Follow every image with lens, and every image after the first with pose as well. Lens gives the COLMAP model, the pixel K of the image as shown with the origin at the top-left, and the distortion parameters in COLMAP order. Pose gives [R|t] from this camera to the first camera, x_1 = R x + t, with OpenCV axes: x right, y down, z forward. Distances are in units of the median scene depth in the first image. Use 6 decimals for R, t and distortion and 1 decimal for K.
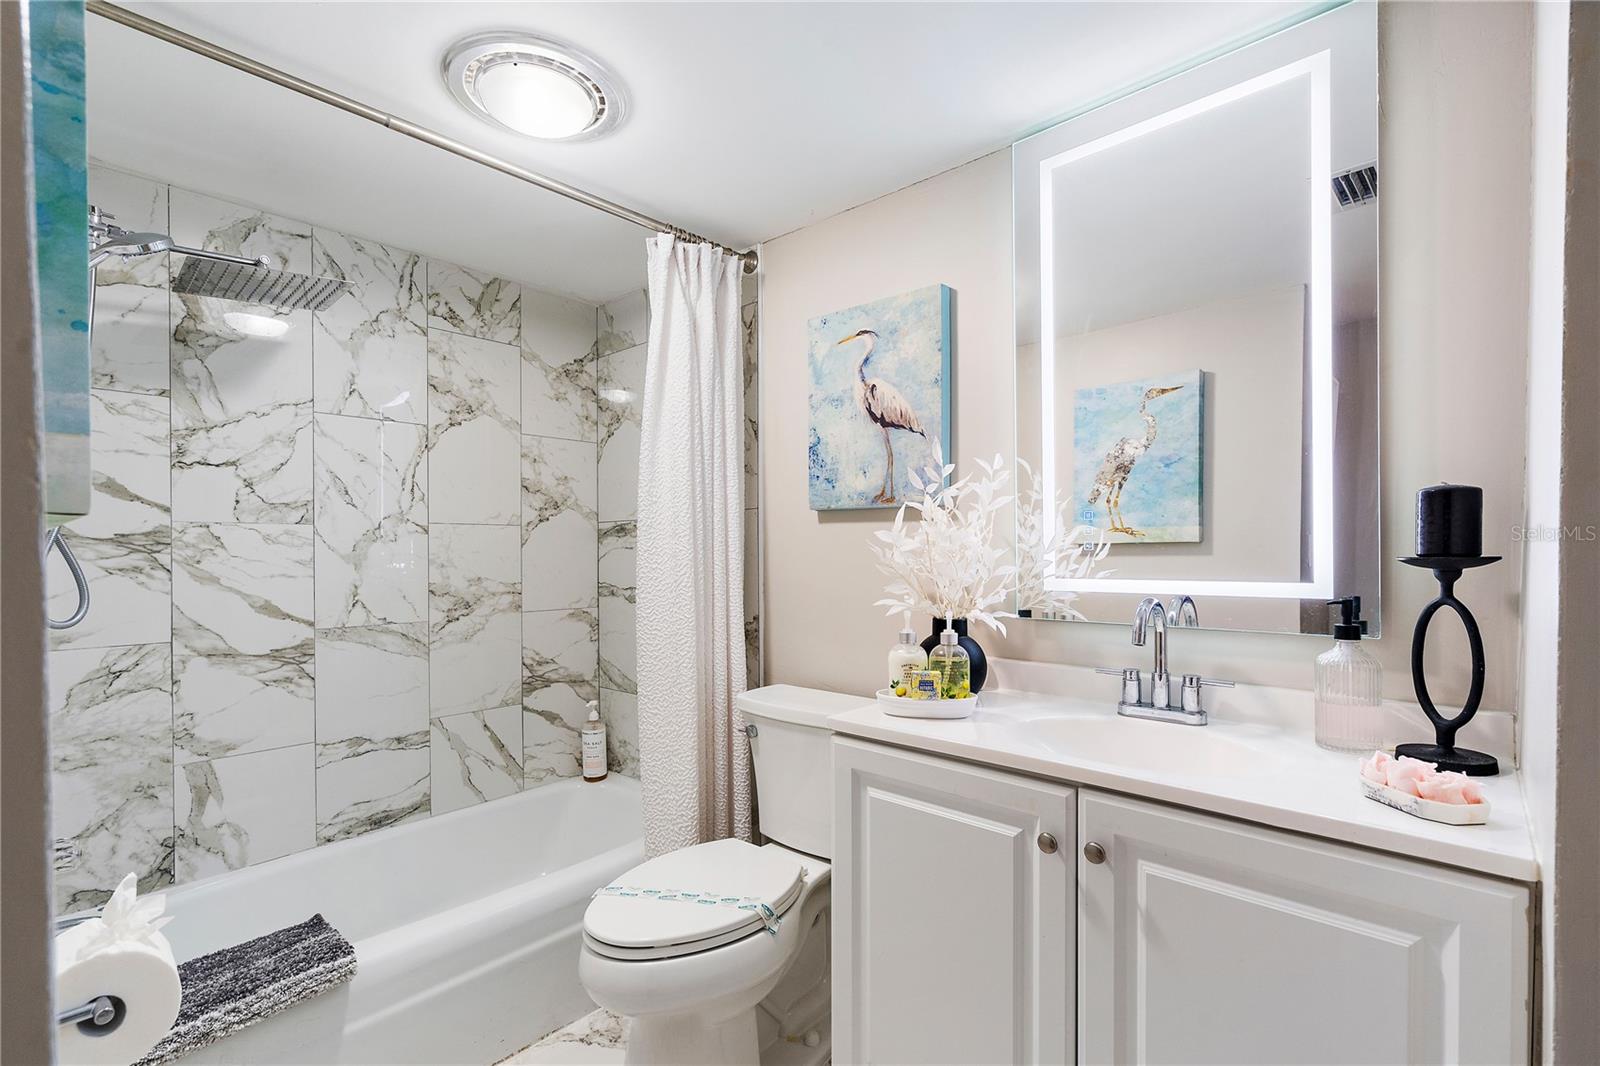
lens RADIAL K [[738.2, 0, 794.3], [0, 738.2, 541.8], [0, 0, 1]] dist [-0.000888, 0.001634]
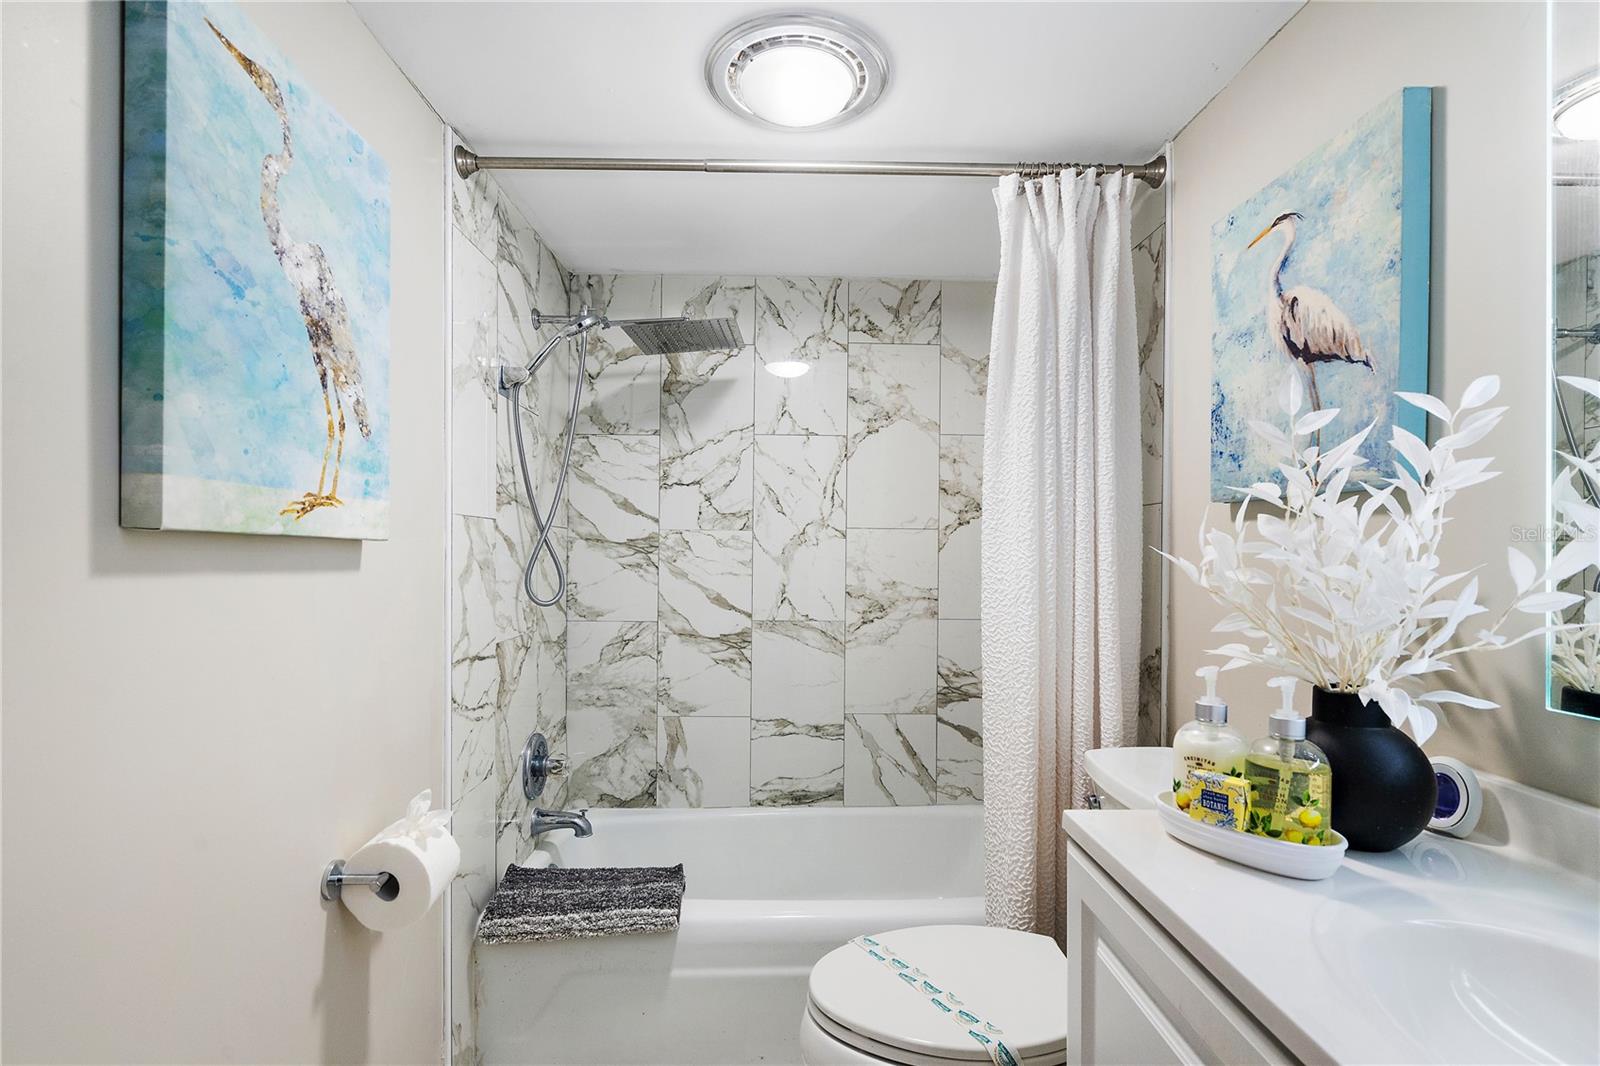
lens RADIAL K [[738.2, 0, 794.3], [0, 738.2, 541.8], [0, 0, 1]] dist [-0.000888, 0.001634]
pose [[0.687813, 0.000908, -0.725887, 0.257877], [-0.003940, 0.999989, -0.002482, -0.003451], [0.725877, 0.004567, 0.687809, 0.254236]]
